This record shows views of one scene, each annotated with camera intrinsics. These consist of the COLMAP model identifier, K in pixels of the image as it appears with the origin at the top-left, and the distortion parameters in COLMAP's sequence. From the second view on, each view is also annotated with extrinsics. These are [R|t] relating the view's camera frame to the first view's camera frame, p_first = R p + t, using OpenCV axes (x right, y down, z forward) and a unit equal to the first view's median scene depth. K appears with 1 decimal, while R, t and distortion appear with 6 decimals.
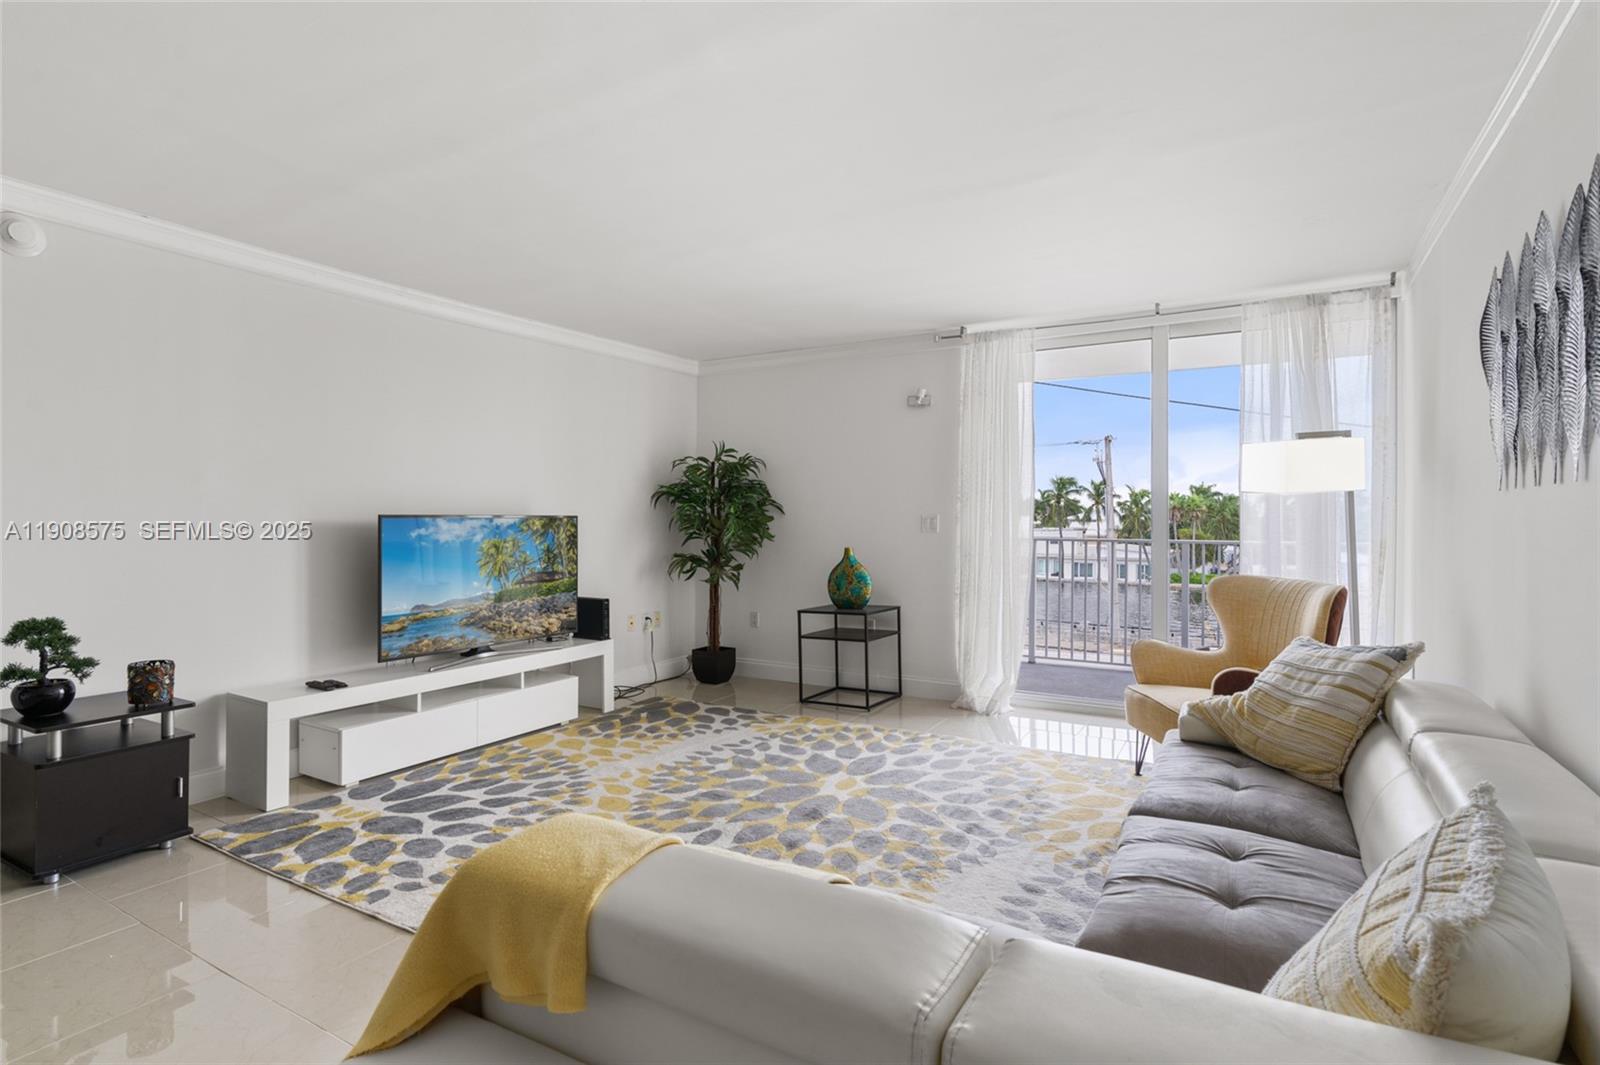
lens RADIAL K [[778.3, 0, 812.3], [0, 778.3, 523.1], [0, 0, 1]] dist [-0.003633, -0.000261]
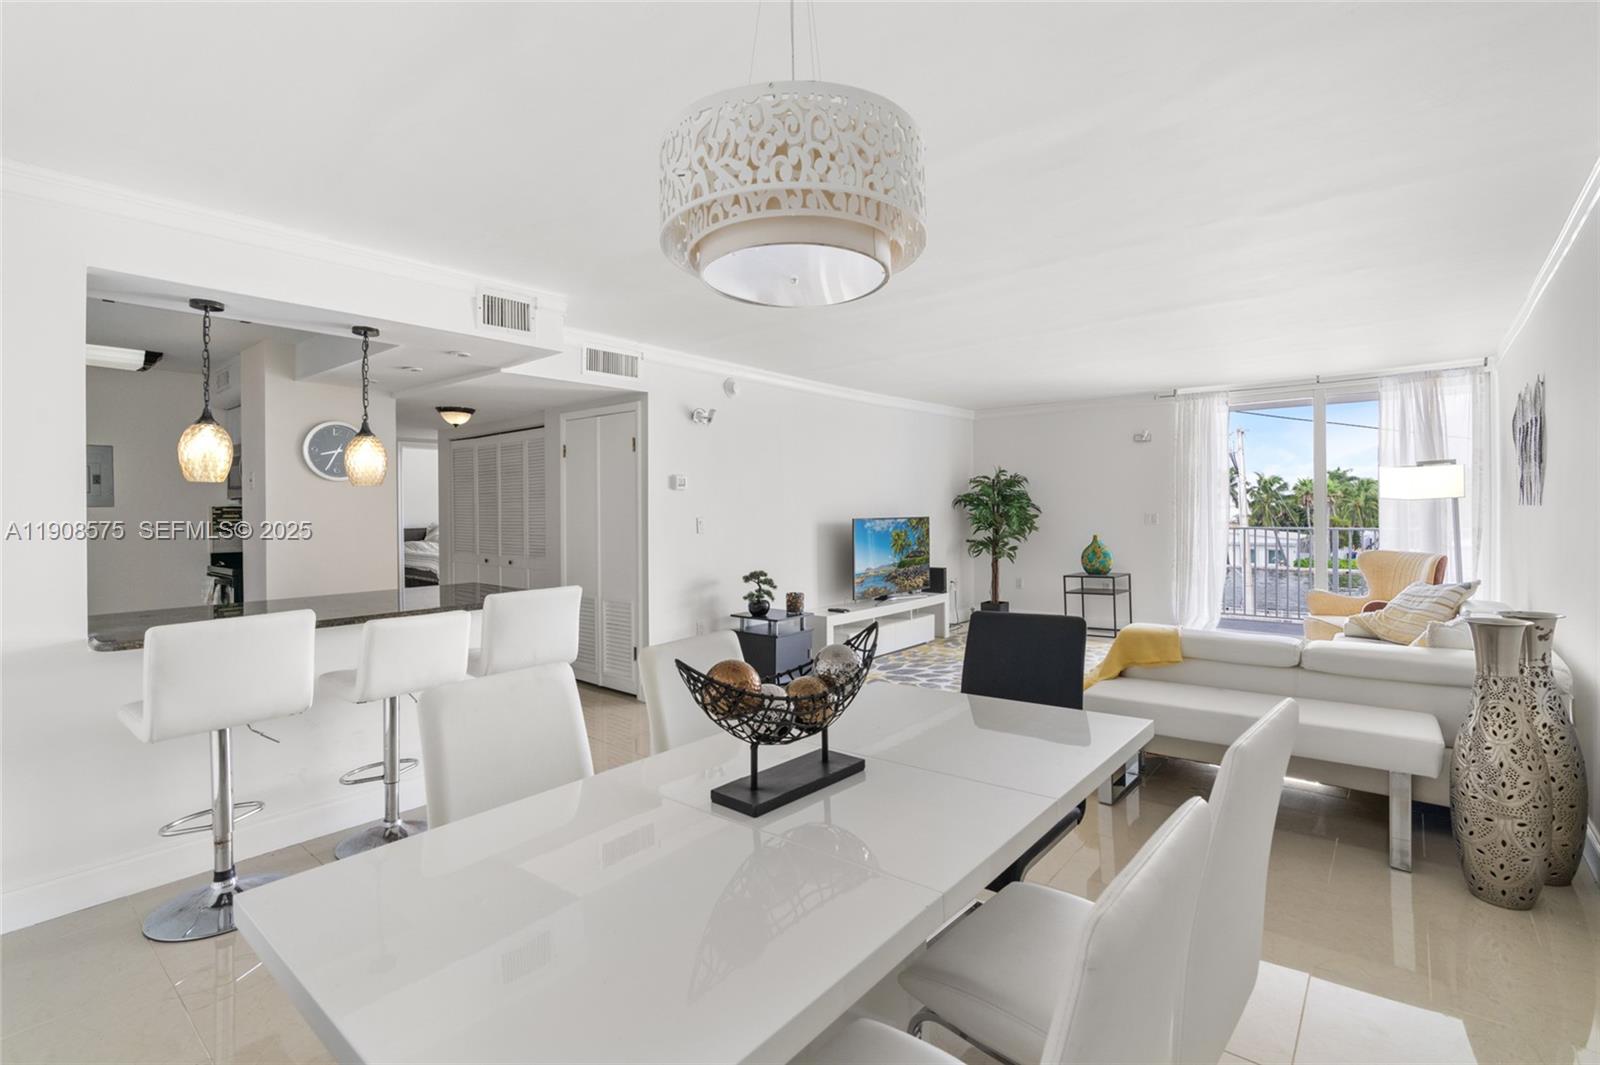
lens RADIAL K [[722.1, 0, 819.3], [0, 722.1, 513.0], [0, 0, 1]] dist [-0.000053, 0.000038]
pose [[0.987731, -0.011637, -0.155733, -0.334837], [0.011705, 0.999931, -0.000483, -0.021822], [0.155728, -0.001346, 0.987799, -0.609174]]
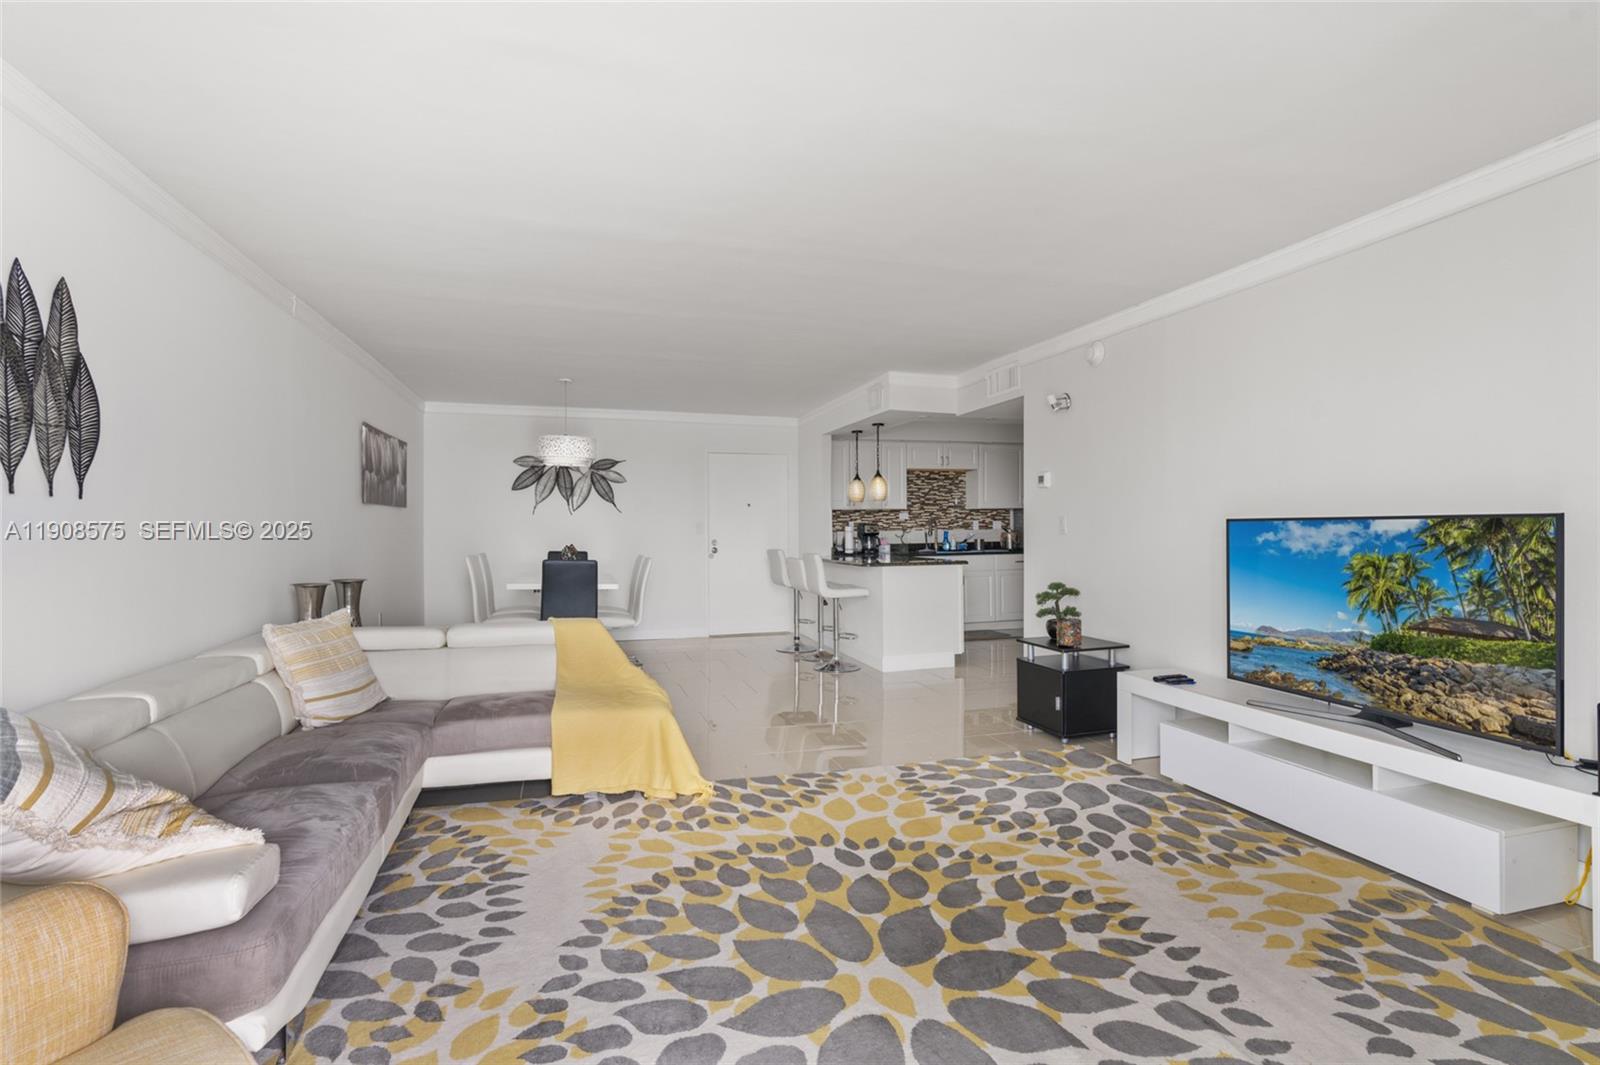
lens RADIAL K [[778.3, 0, 812.3], [0, 778.3, 523.1], [0, 0, 1]] dist [-0.003633, -0.000261]
pose [[-0.679307, -0.004730, -0.733839, 0.414502], [-0.002220, 0.999988, -0.004391, -0.002121], [0.733851, -0.001354, -0.679309, 1.119928]]
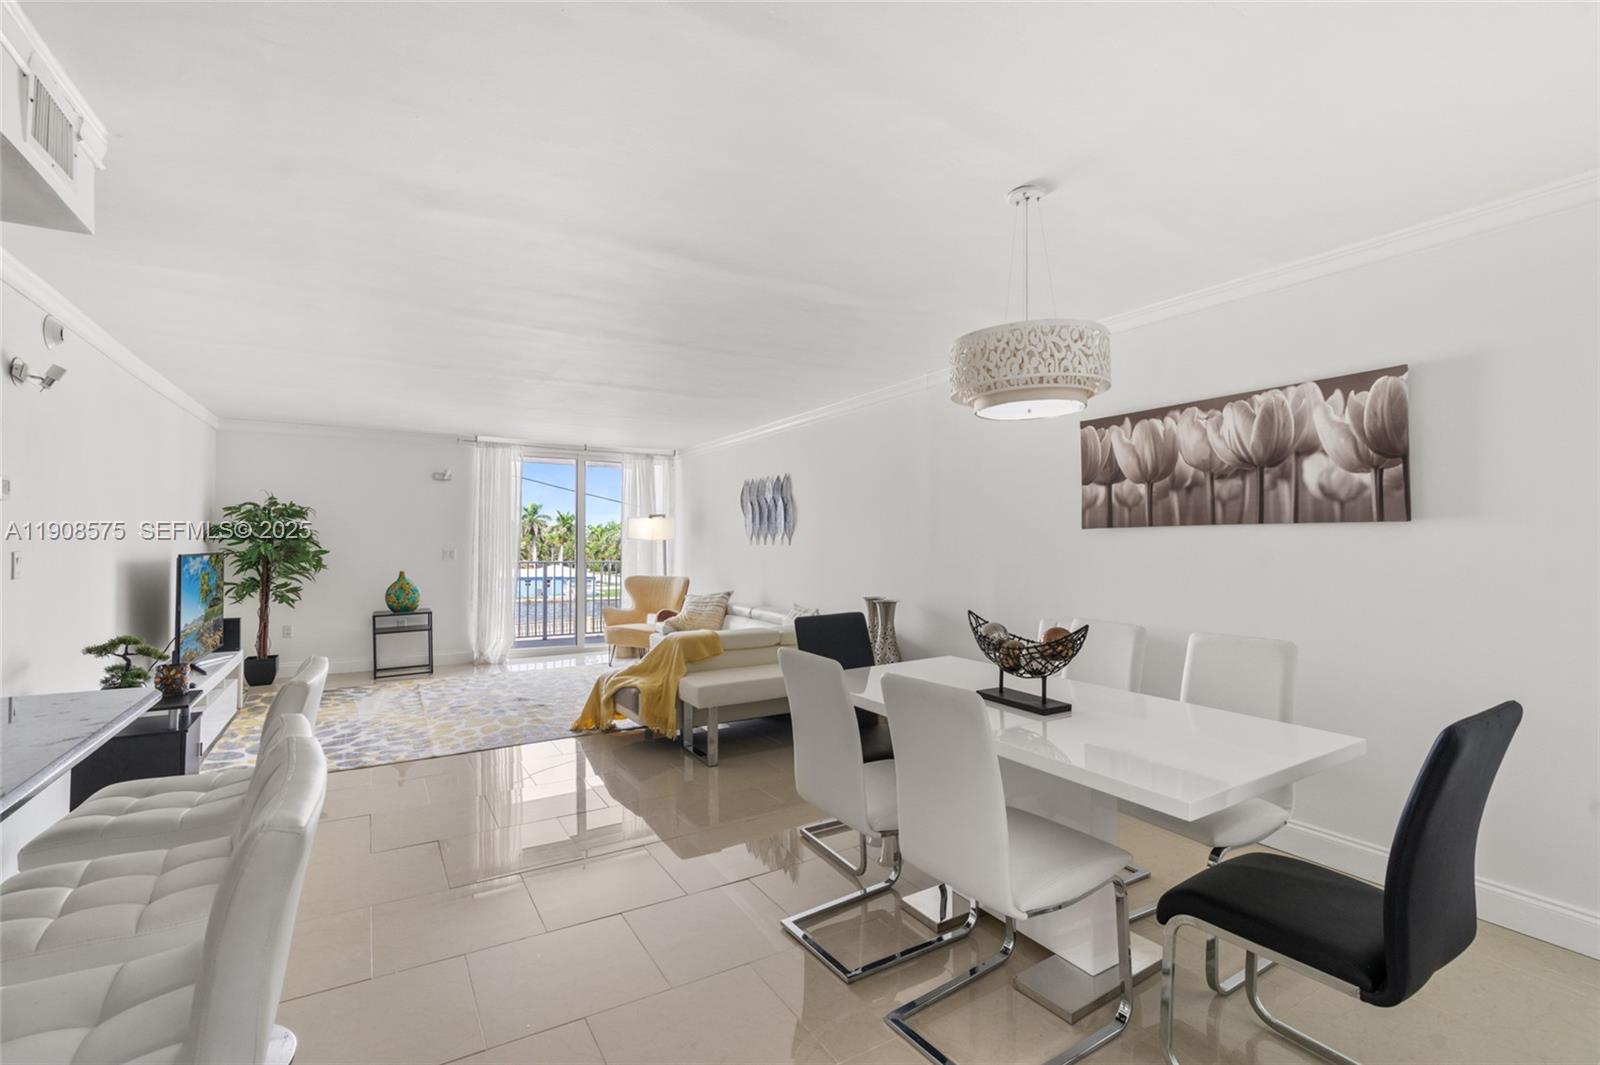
lens RADIAL K [[724.8, 0, 800.0], [0, 724.8, 532.5], [0, 0, 1]] dist [-0.000212, 0.000015]
pose [[0.474917, 0.013597, 0.879926, -1.009771], [0.004922, 0.999824, -0.018106, -0.017528], [-0.880017, 0.012930, 0.474766, -0.409322]]
